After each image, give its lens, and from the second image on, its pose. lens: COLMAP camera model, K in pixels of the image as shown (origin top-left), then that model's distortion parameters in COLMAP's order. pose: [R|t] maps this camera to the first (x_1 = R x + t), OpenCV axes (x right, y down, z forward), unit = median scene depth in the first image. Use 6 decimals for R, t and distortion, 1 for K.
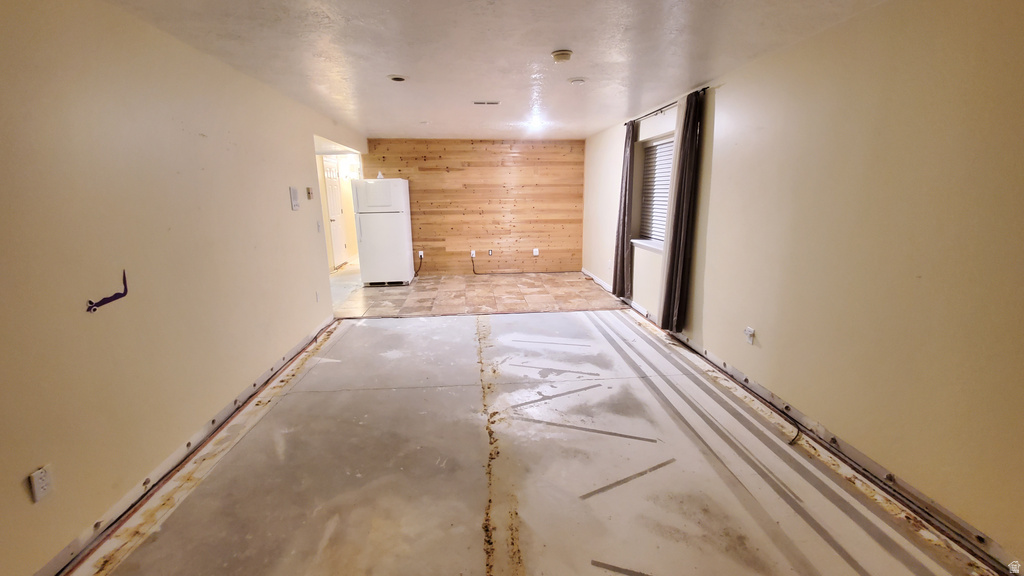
lens RADIAL K [[404.9, 0, 508.0], [0, 404.9, 288.6], [0, 0, 1]] dist [0.002573, -0.001258]
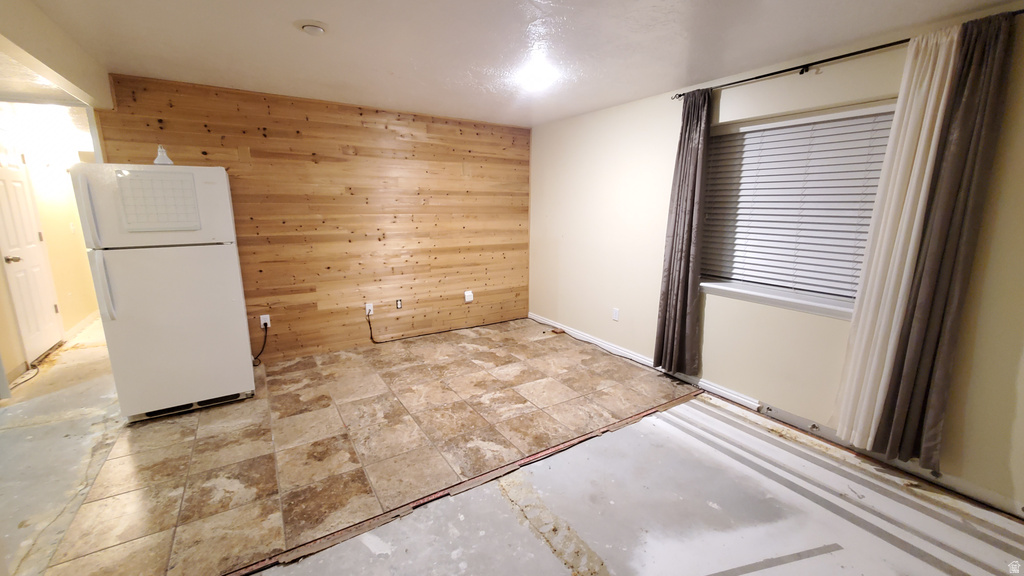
lens RADIAL K [[404.9, 0, 506.2], [0, 404.9, 289.3], [0, 0, 1]] dist [0.002573, -0.001258]
pose [[0.892299, -0.077786, 0.444693, -0.227908], [0.089329, 0.995989, -0.005025, -0.129338], [-0.442518, 0.044208, 0.895669, 0.555004]]
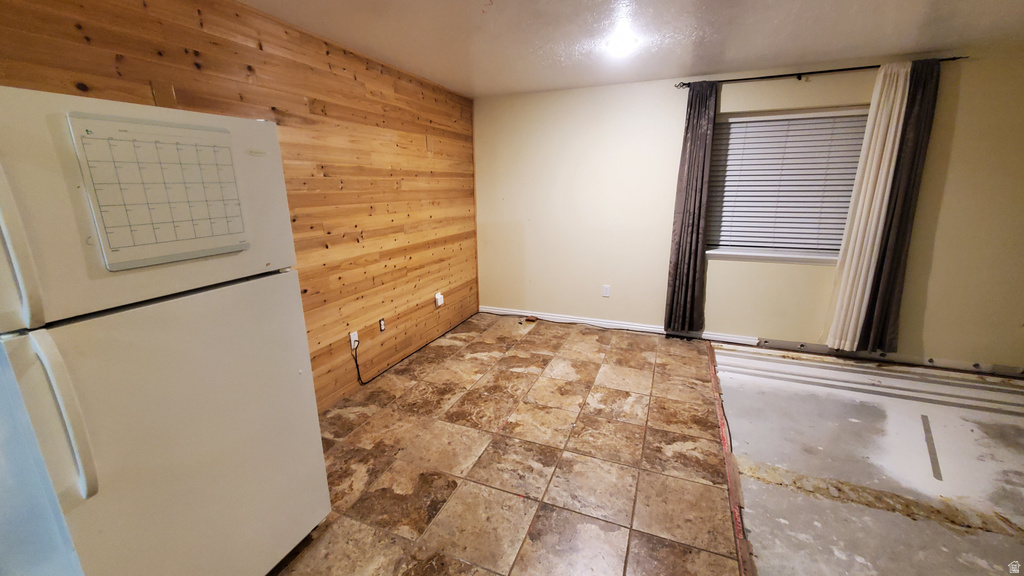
lens RADIAL K [[404.9, 0, 508.1], [0, 404.9, 288.7], [0, 0, 1]] dist [0.002573, -0.001258]
pose [[0.471307, -0.214717, 0.855433, -0.478645], [0.208626, 0.969529, 0.128411, -0.214215], [-0.856939, 0.117944, 0.501741, 0.911446]]
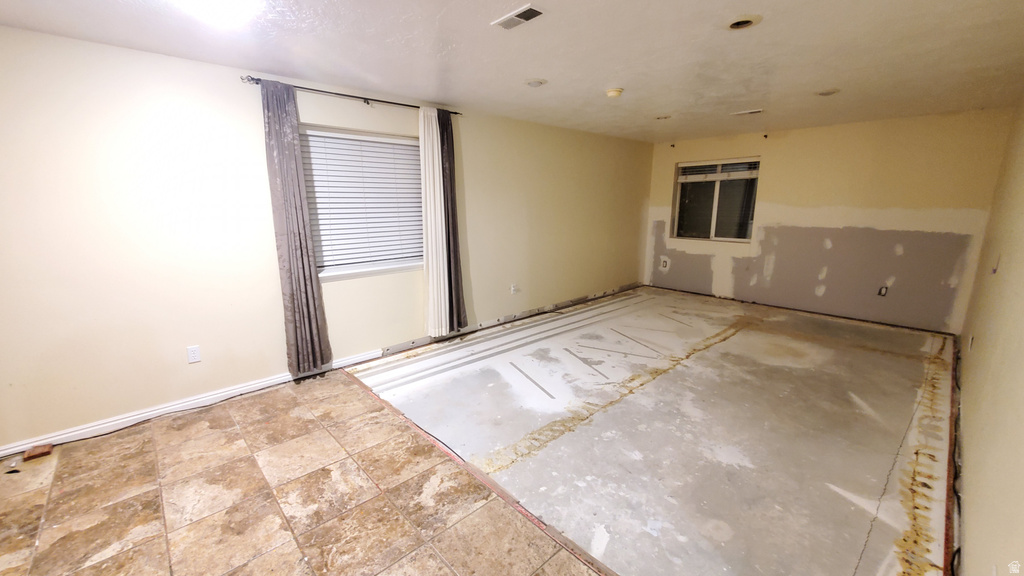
lens RADIAL K [[404.9, 0, 503.3], [0, 404.9, 288.0], [0, 0, 1]] dist [0.002573, -0.001258]
pose [[-0.599946, -0.158438, 0.784195, -0.373573], [0.192863, 0.922646, 0.333959, -0.251333], [-0.776446, 0.351600, -0.522981, 1.074918]]
